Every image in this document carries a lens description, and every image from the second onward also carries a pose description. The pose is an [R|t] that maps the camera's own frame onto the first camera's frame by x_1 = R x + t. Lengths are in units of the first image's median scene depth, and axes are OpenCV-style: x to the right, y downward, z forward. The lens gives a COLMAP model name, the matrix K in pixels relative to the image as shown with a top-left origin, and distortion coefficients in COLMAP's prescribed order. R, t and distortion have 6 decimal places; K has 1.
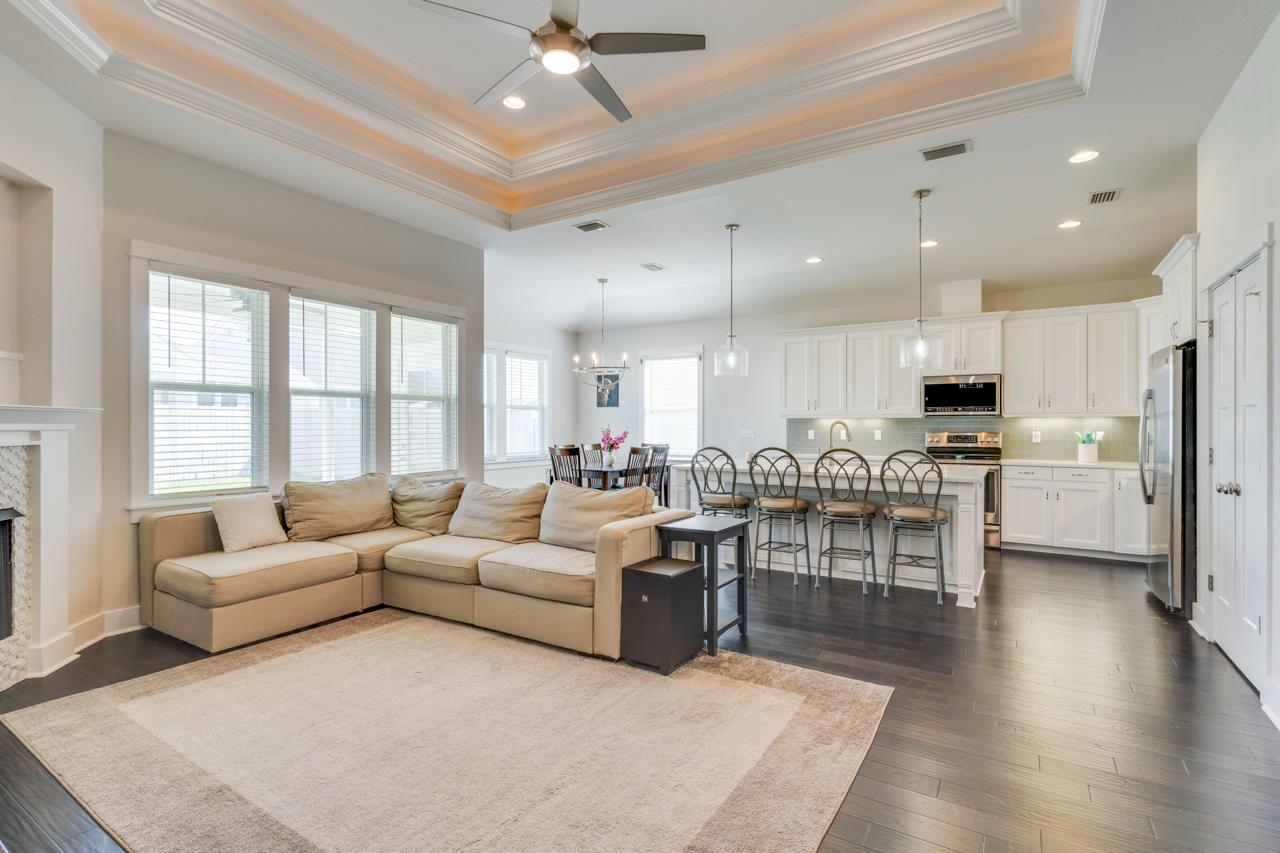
lens RADIAL K [[614.1, 0, 631.9], [0, 614.1, 423.3], [0, 0, 1]] dist [0.003528, -0.002720]
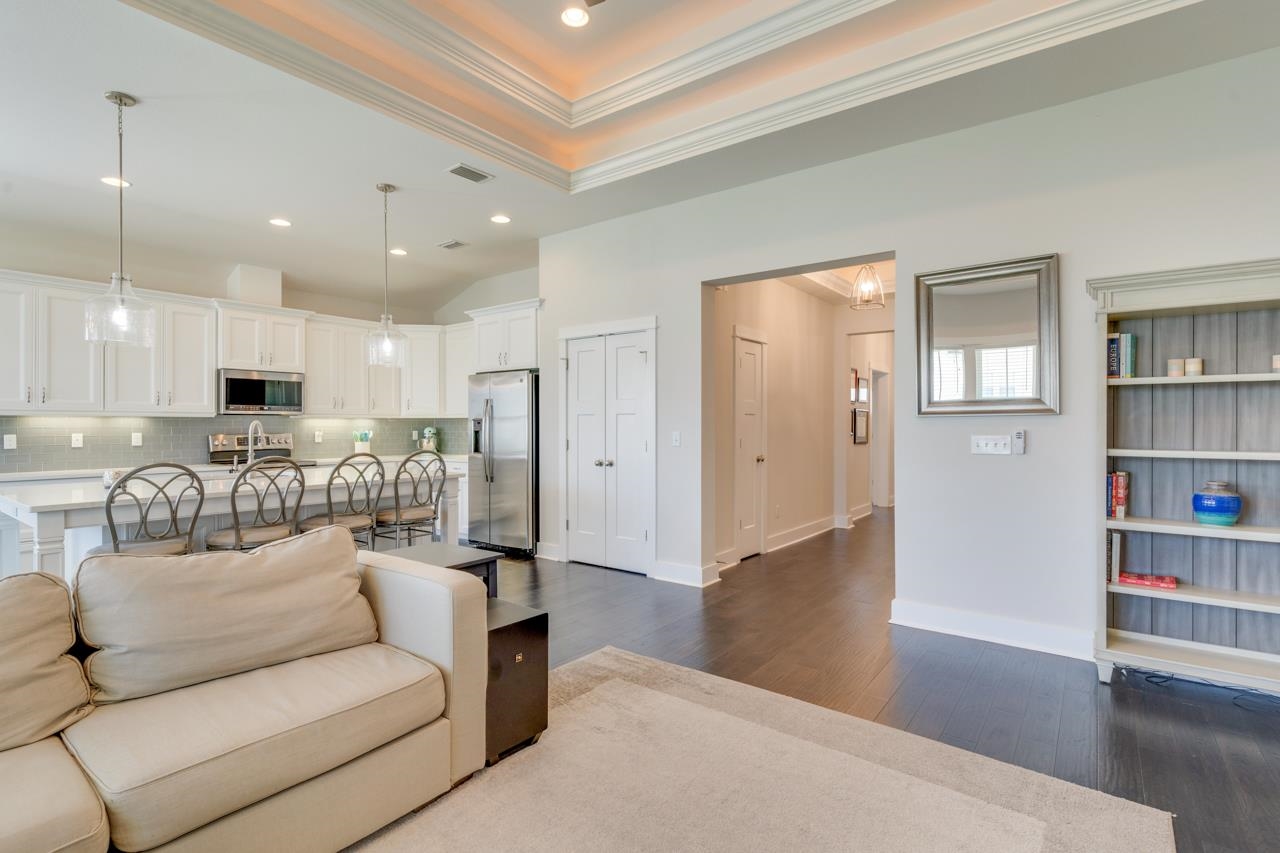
lens RADIAL K [[614.1, 0, 646.9], [0, 614.1, 422.2], [0, 0, 1]] dist [0.003528, -0.002720]
pose [[0.074682, 0.001455, 0.997206, -0.340399], [0.000182, 0.999999, -0.001472, -0.000593], [-0.997207, 0.000291, 0.074681, 0.373963]]
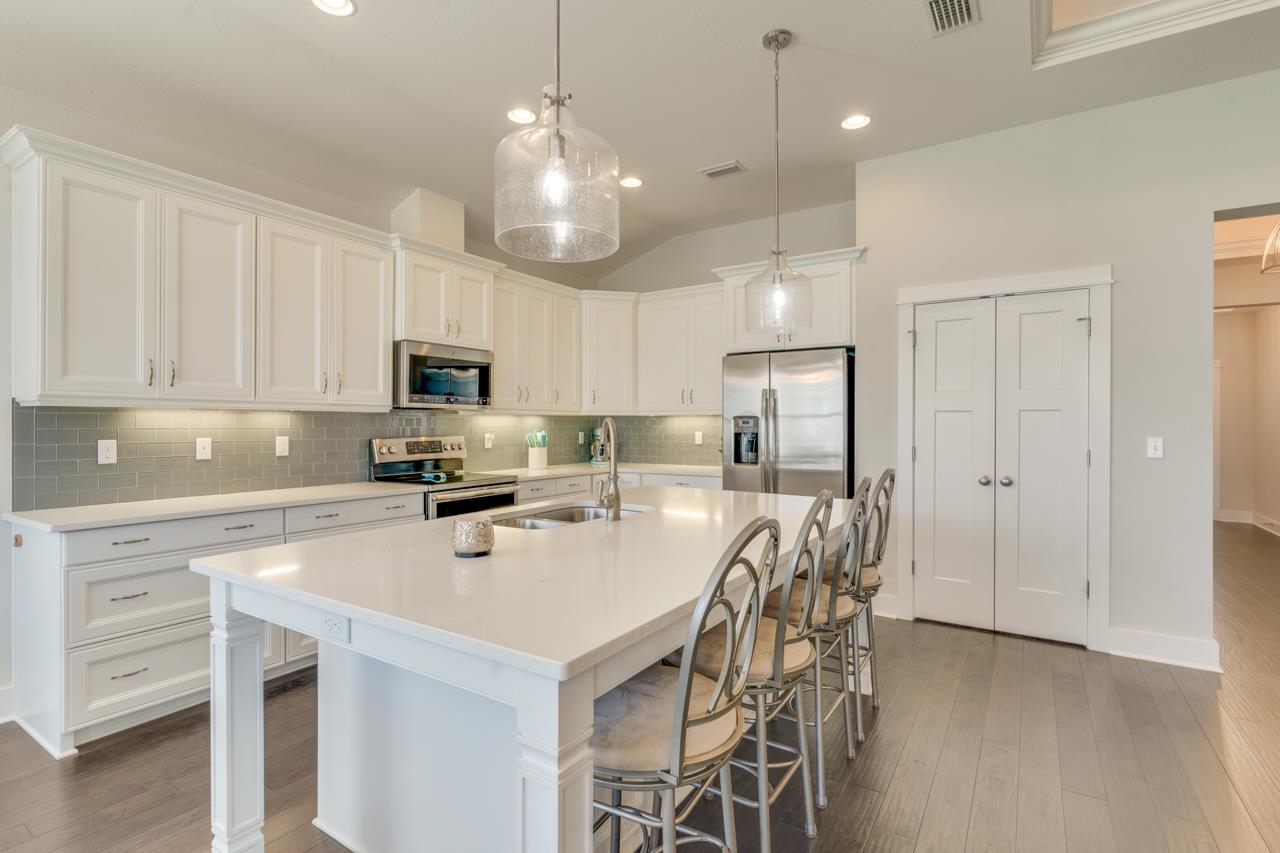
lens RADIAL K [[614.1, 0, 648.5], [0, 614.1, 422.9], [0, 0, 1]] dist [0.003528, -0.002720]
pose [[0.006005, -0.001178, 0.999981, -0.095300], [-0.003161, 0.999994, 0.001197, -0.000793], [-0.999977, -0.003168, 0.006001, 0.810055]]
